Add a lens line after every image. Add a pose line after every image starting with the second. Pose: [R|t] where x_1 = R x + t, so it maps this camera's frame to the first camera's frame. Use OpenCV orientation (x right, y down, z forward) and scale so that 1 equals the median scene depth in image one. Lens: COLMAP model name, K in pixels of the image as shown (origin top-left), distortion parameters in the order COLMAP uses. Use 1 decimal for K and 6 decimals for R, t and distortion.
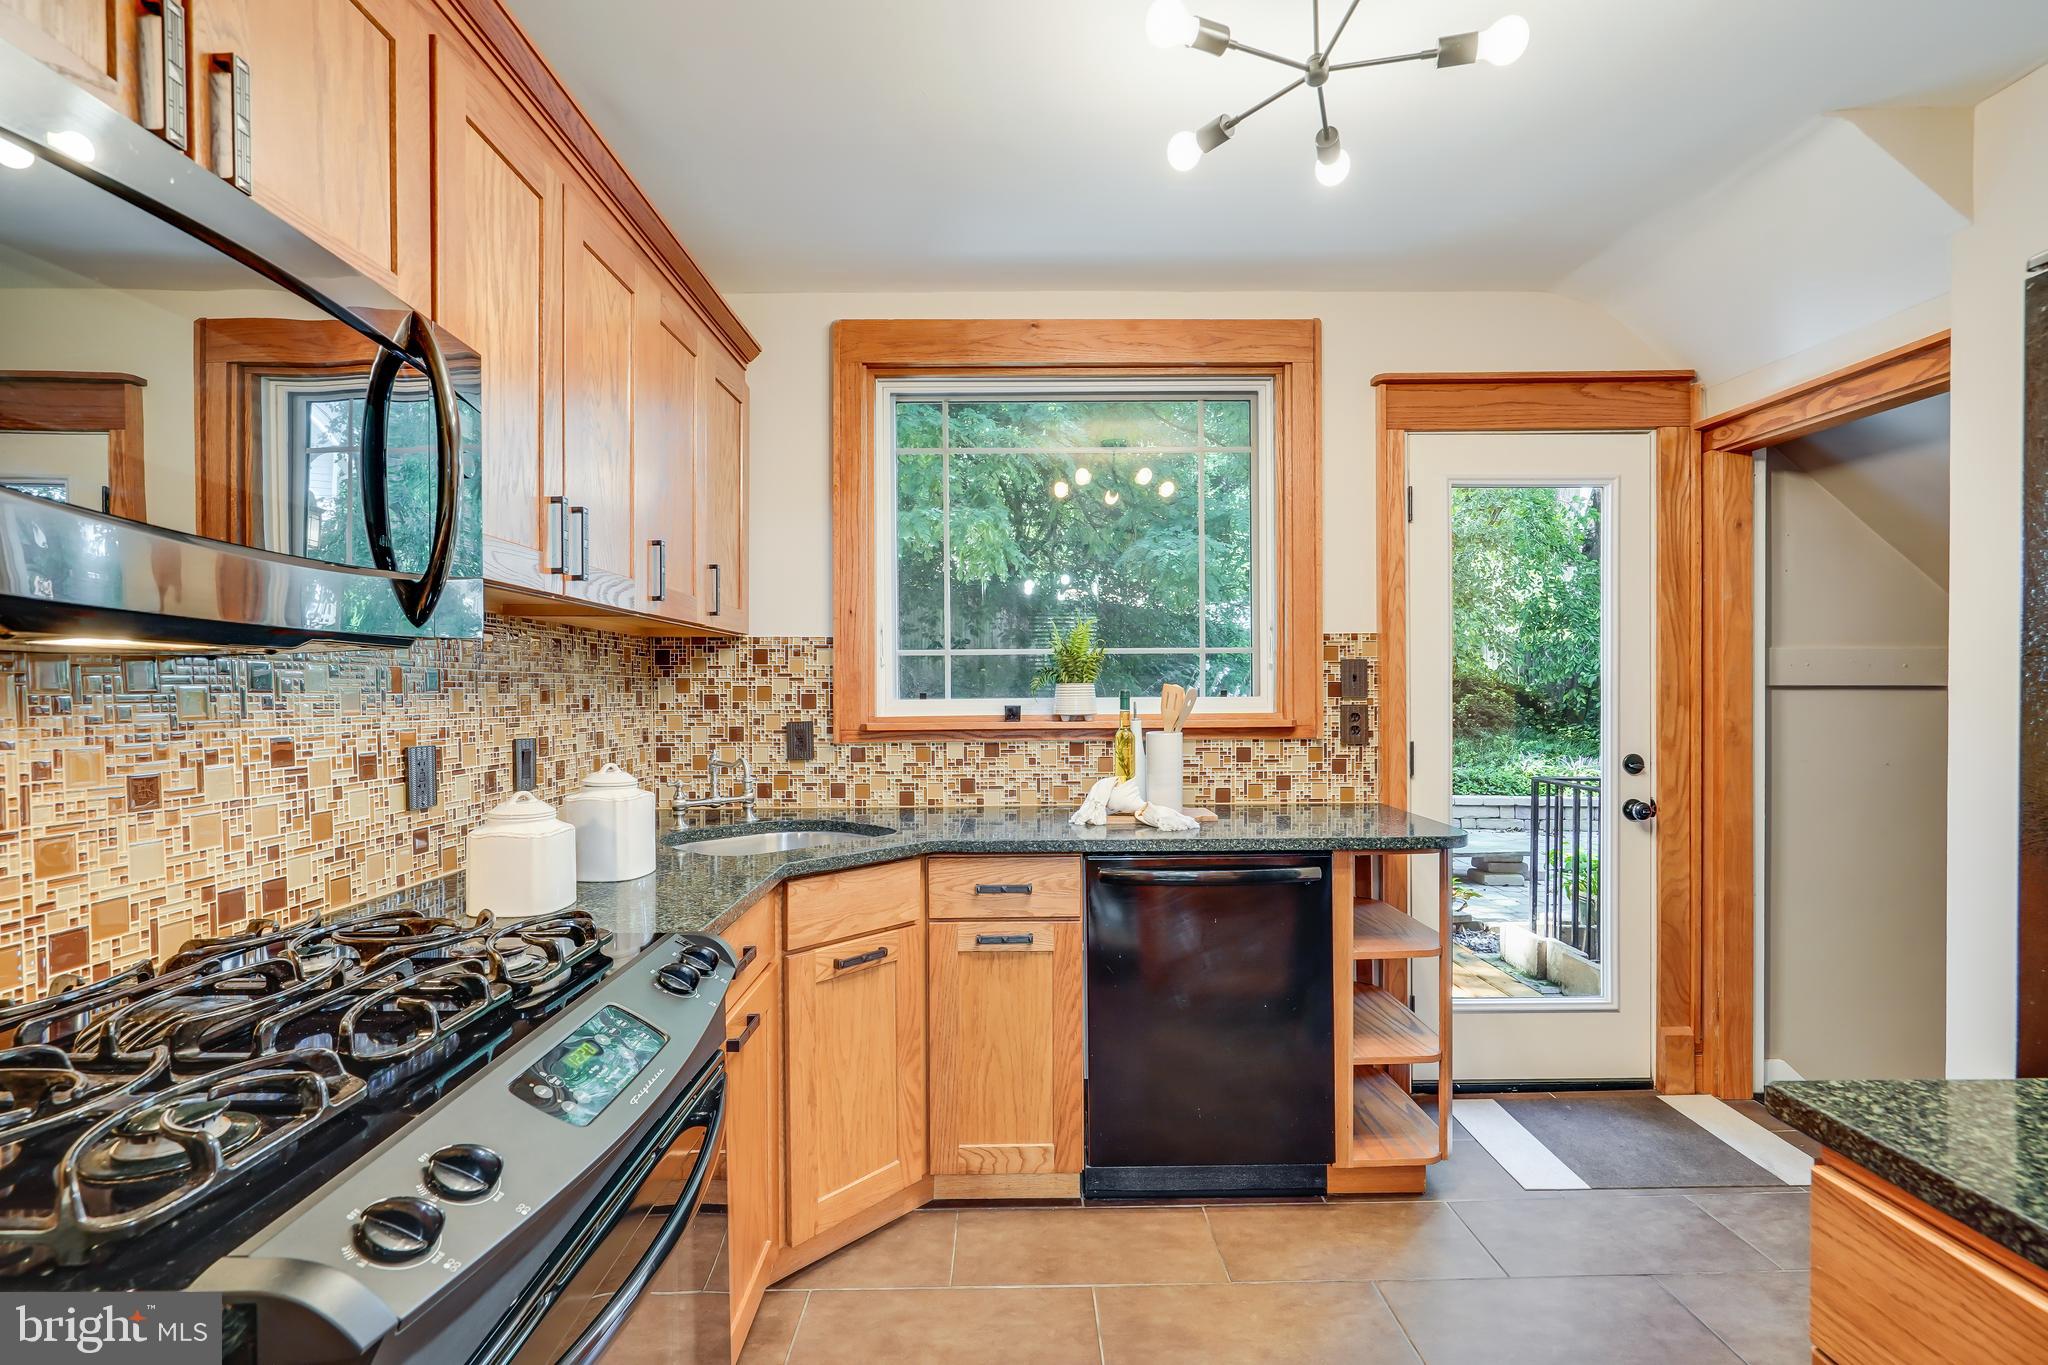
lens RADIAL K [[940.4, 0, 1028.2], [0, 940.4, 690.4], [0, 0, 1]] dist [-0.000380, -0.000050]
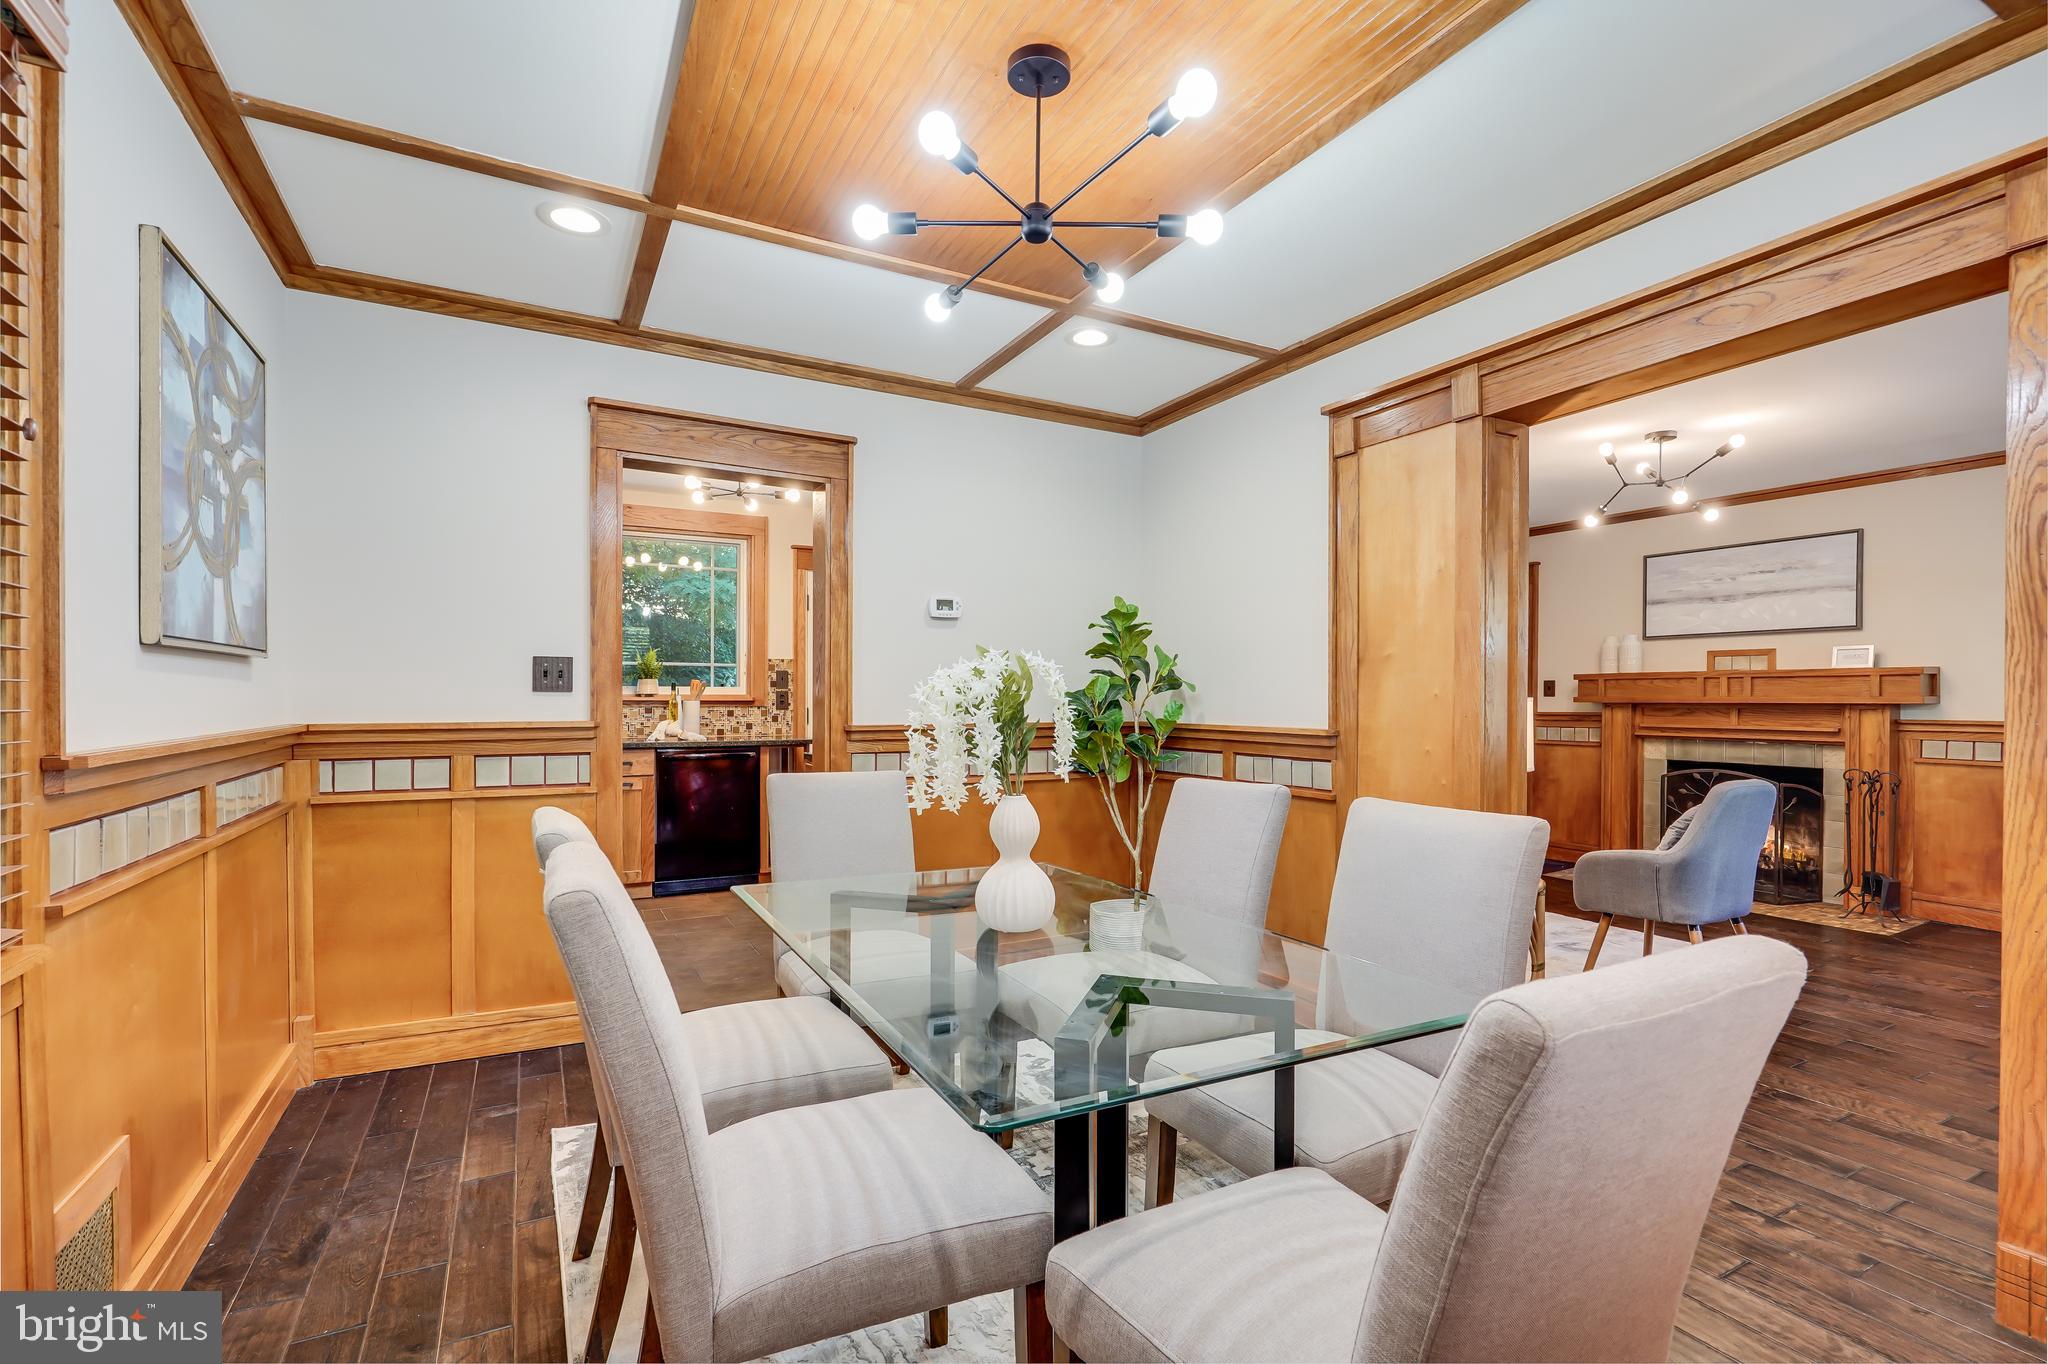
lens RADIAL K [[940.4, 0, 1031.8], [0, 940.4, 693.4], [0, 0, 1]] dist [-0.000380, -0.000050]
pose [[0.886188, 0.007774, 0.463260, -0.172452], [-0.004261, 0.999954, -0.008629, 0.039909], [-0.463306, 0.005673, 0.886180, -1.335945]]
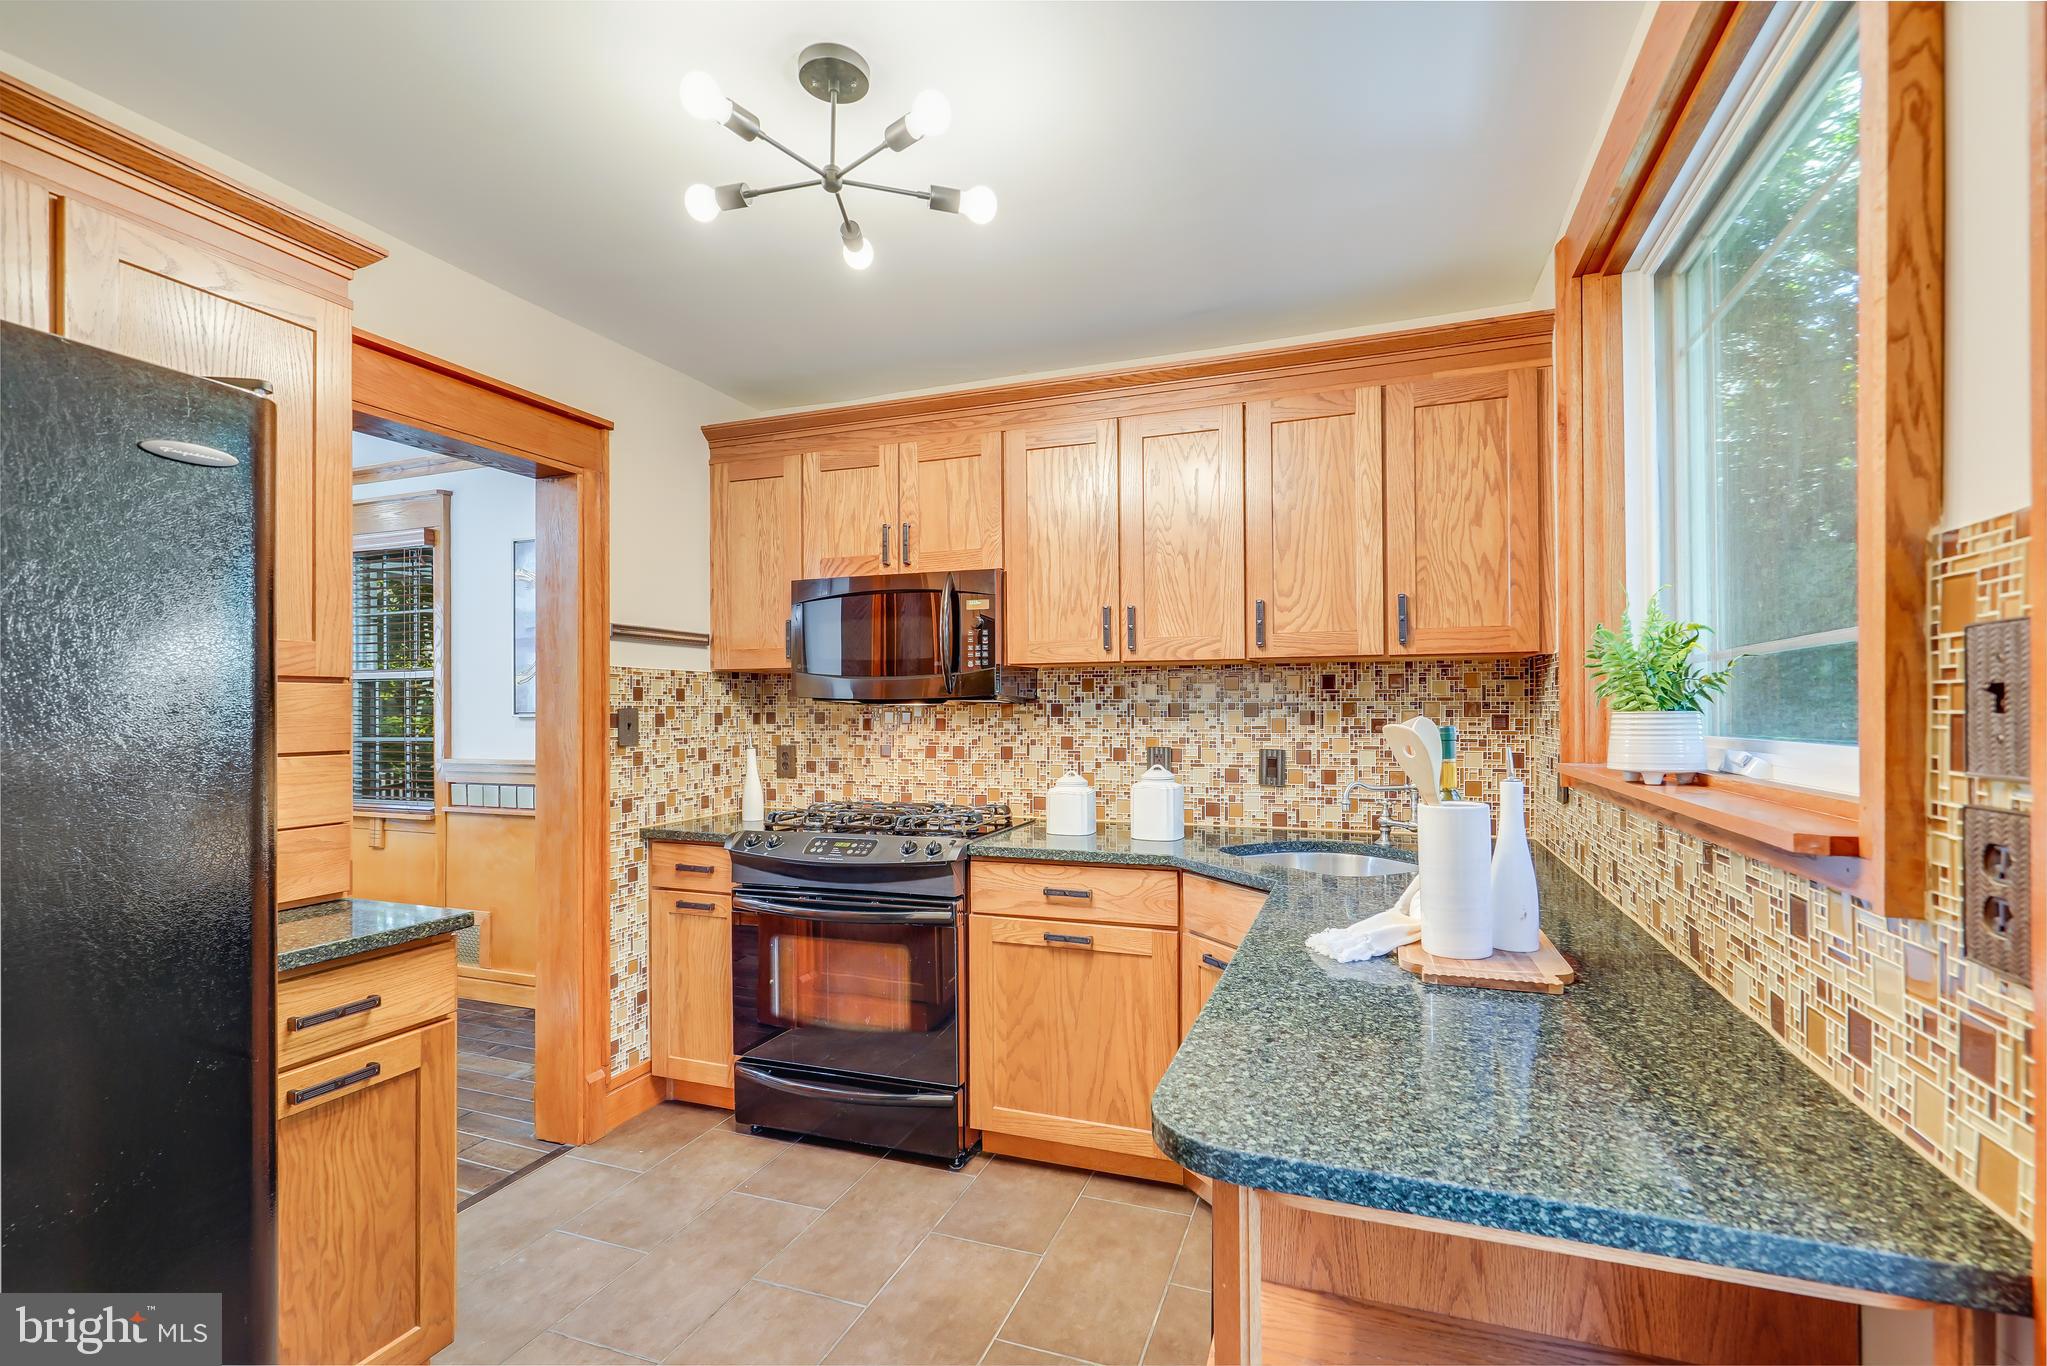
lens RADIAL K [[940.0, 0, 1024.0], [0, 940.0, 700.8], [0, 0, 1]] dist [-0.000380, -0.000050]
pose [[-0.362434, -0.007108, -0.931982, 0.992883], [0.004983, 0.999942, -0.009564, -0.010840], [0.931996, -0.008110, -0.362378, 1.260976]]
